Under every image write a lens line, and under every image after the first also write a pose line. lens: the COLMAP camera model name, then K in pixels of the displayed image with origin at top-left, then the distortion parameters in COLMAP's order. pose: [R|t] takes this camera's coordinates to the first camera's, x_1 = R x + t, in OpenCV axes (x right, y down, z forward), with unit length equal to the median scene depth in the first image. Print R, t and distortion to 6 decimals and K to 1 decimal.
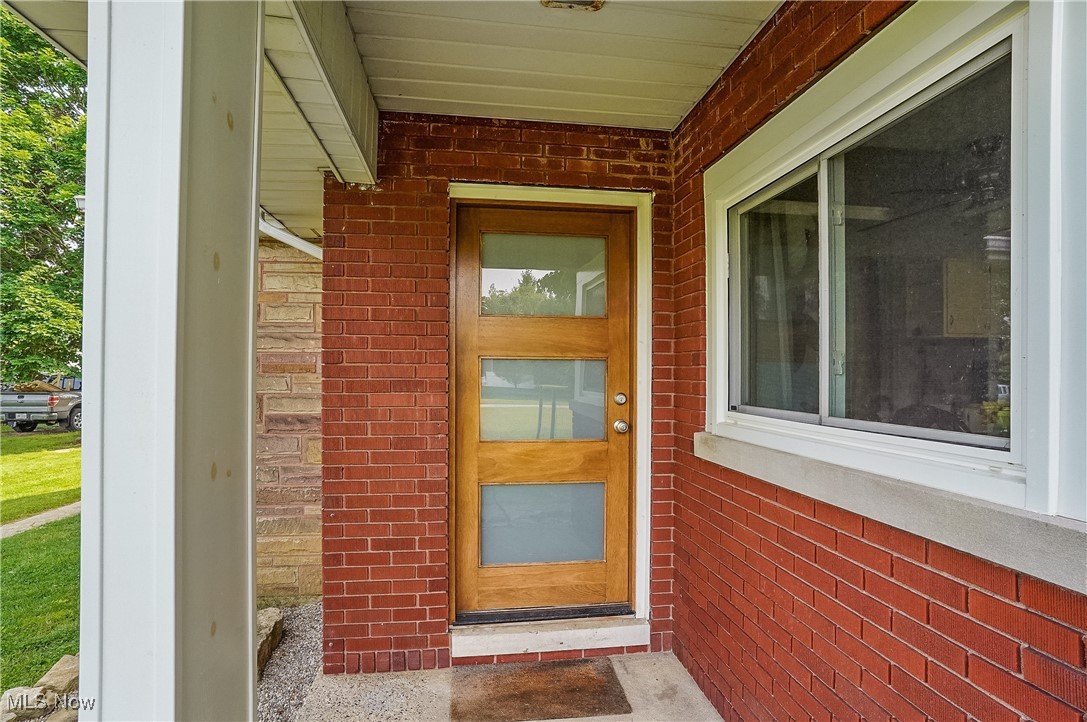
lens RADIAL K [[567.3, 0, 546.6], [0, 567.3, 369.4], [0, 0, 1]] dist [-0.070630, 0.032754]
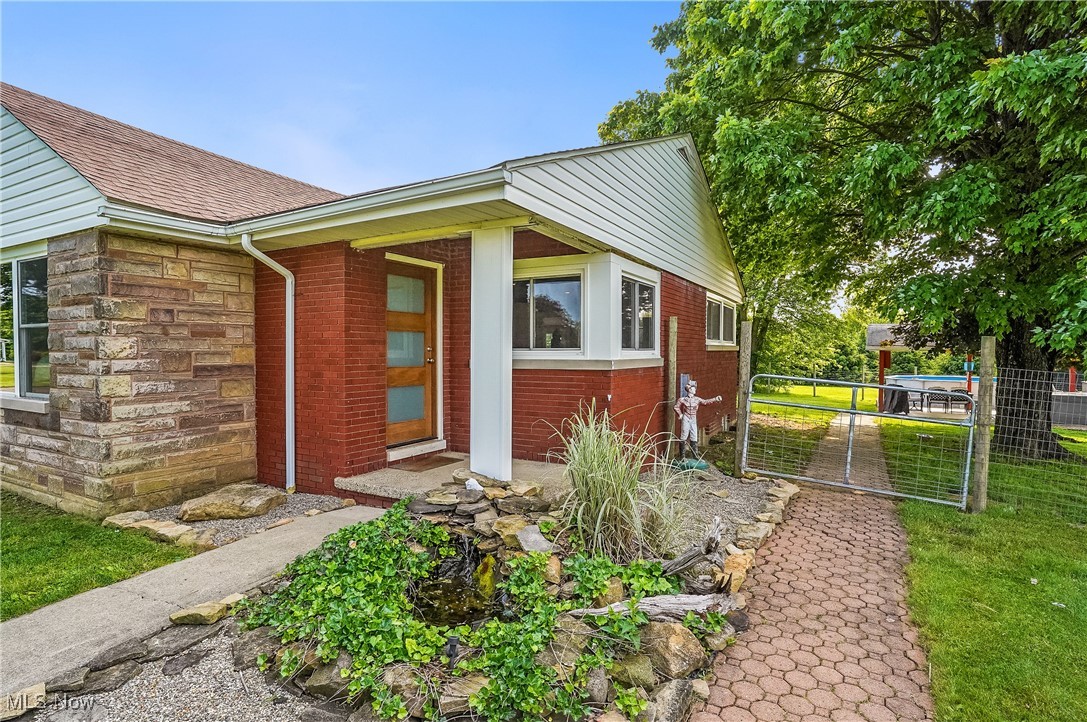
lens RADIAL K [[567.3, 0, 543.5], [0, 567.3, 358.5], [0, 0, 1]] dist [-0.070630, 0.032754]
pose [[0.601144, -0.017623, 0.798946, -1.468142], [-0.000686, 0.999745, 0.022569, 0.038541], [-0.799140, -0.014116, 0.600979, -0.797514]]
